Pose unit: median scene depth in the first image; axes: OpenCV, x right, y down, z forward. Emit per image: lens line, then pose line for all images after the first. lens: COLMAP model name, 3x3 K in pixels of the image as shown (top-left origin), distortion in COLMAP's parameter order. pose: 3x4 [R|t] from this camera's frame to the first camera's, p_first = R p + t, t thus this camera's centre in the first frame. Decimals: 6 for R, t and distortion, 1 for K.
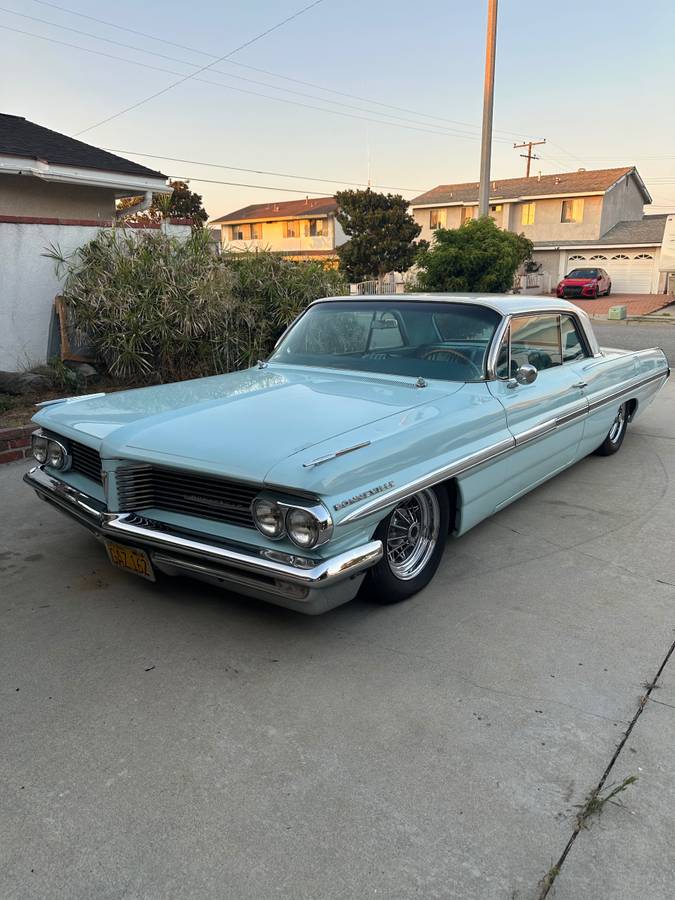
lens RADIAL K [[624.7, 0, 337.5], [0, 624.7, 450.0], [0, 0, 1]] dist [0.005426, -0.008465]
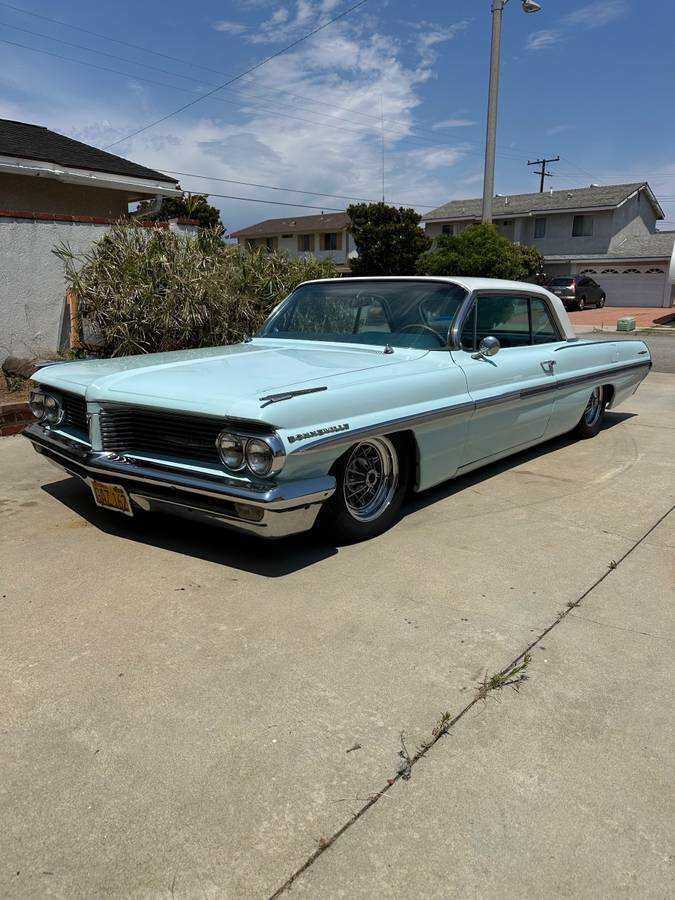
lens RADIAL K [[617.1, 0, 333.1], [0, 617.1, 445.2], [0, 0, 1]] dist [0.051878, -0.086709]
pose [[0.999492, 0.015522, -0.027841, 0.060981], [-0.016273, 0.999504, -0.026952, 0.075840], [0.027409, 0.027391, 0.999249, -0.059599]]
